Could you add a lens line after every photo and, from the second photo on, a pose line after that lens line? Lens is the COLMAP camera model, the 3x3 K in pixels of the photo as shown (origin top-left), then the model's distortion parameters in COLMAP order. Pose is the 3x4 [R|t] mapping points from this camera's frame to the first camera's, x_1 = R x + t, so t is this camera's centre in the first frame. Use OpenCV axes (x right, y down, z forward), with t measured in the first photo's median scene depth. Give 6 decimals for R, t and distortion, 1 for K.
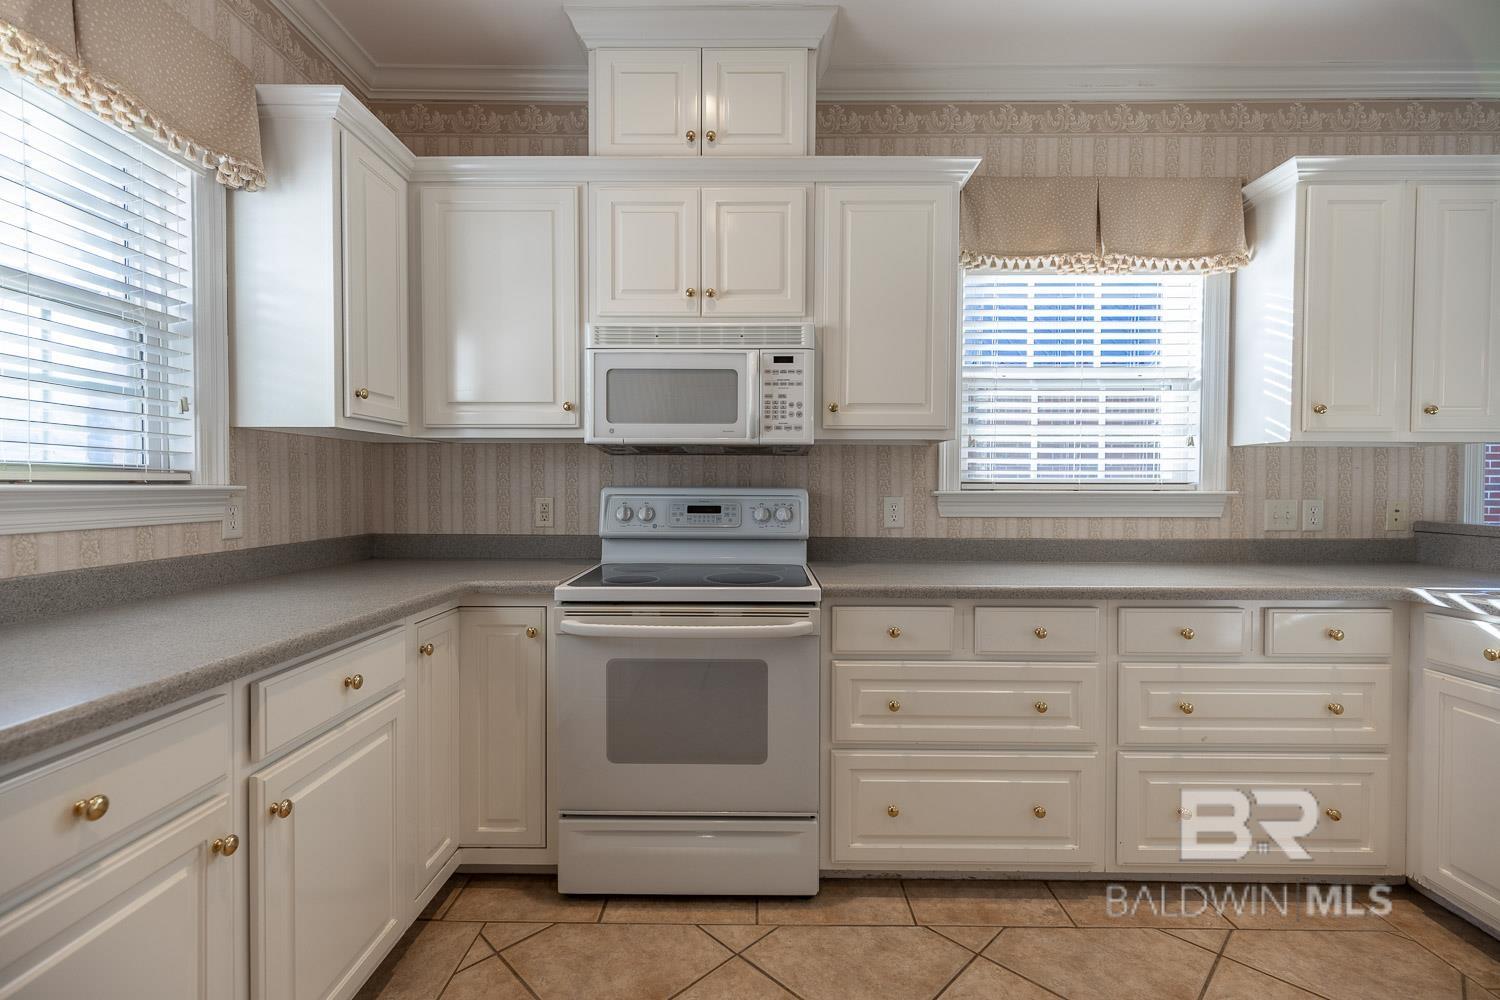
lens RADIAL K [[673.1, 0, 753.9], [0, 673.1, 499.1], [0, 0, 1]] dist [0.009941, -0.000682]
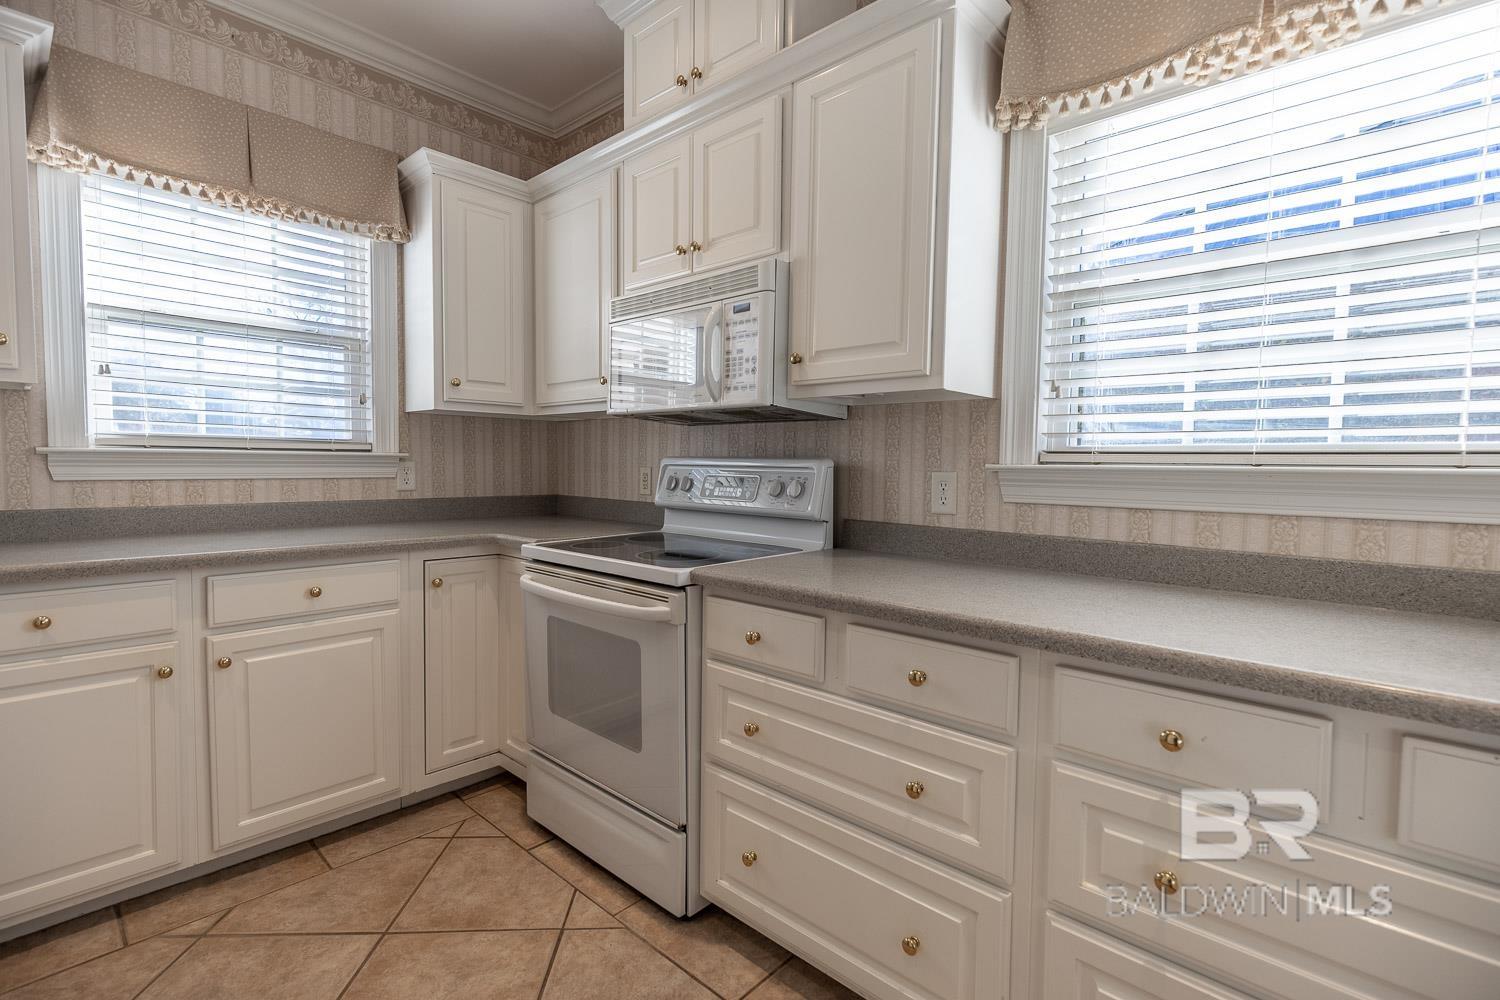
lens RADIAL K [[701.2, 0, 749.4], [0, 701.2, 495.3], [0, 0, 1]] dist [0.010706, -0.000075]
pose [[0.738743, 0.038664, -0.672877, 0.649757], [-0.023096, 0.999219, 0.032060, 0.002997], [0.673591, -0.008143, 0.739059, 0.332572]]
